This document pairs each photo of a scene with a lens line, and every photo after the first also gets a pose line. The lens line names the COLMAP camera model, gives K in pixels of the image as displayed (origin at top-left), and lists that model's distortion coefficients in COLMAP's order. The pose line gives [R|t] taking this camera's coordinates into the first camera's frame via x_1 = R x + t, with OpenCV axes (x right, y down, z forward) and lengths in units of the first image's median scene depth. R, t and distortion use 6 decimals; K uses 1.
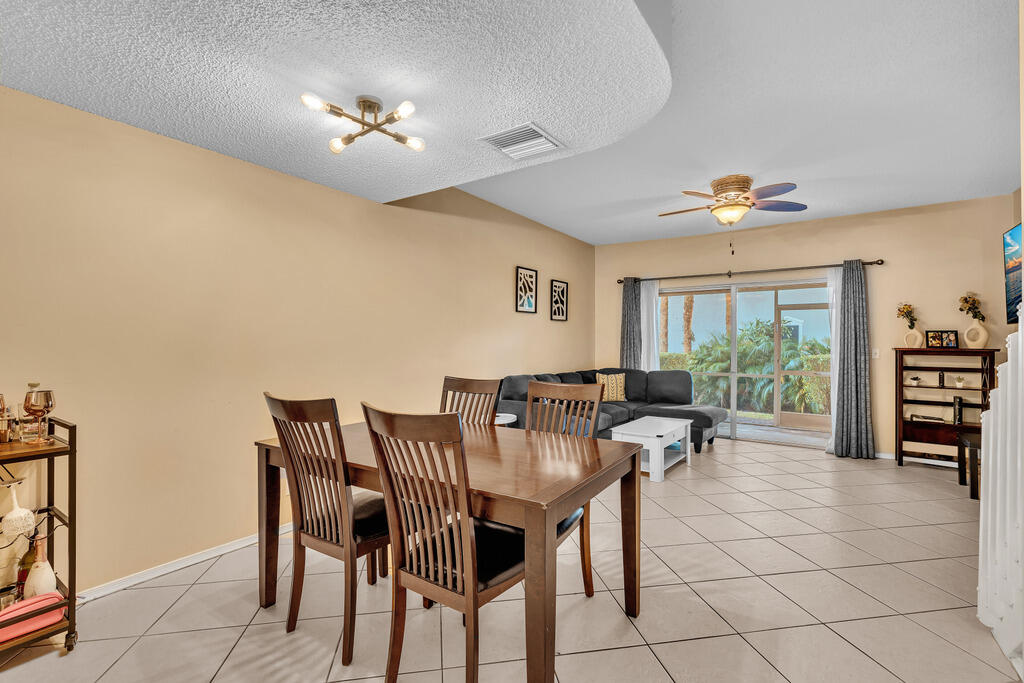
lens RADIAL K [[457.7, 0, 514.2], [0, 457.7, 340.3], [0, 0, 1]] dist [-0.004447, 0.000863]
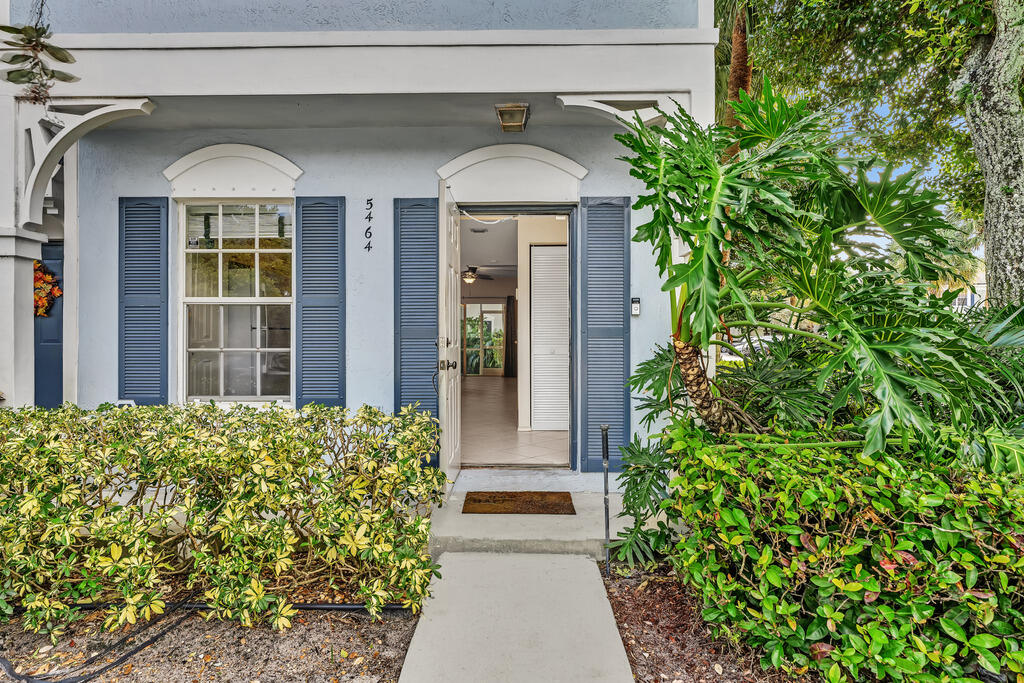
lens RADIAL K [[457.7, 0, 514.2], [0, 457.7, 340.3], [0, 0, 1]] dist [-0.004447, 0.000863]
pose [[0.825756, -0.005019, 0.564005, -1.050975], [0.000690, 0.999969, 0.007888, 0.095692], [-0.564027, -0.006124, 0.825734, -1.774105]]
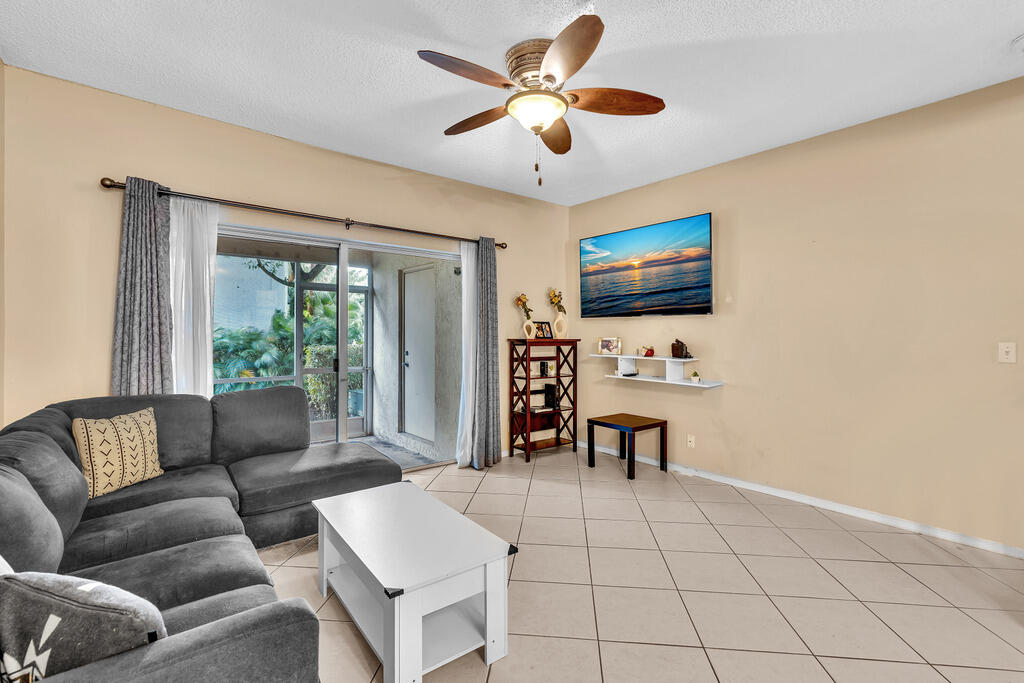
lens RADIAL K [[461.1, 0, 517.6], [0, 461.1, 332.2], [0, 0, 1]] dist [-0.002780, -0.000113]
pose [[0.279098, 0.001426, 0.960262, -0.081994], [-0.006213, 0.999981, 0.000321, 0.002200], [-0.960243, -0.006056, 0.279101, 0.707071]]
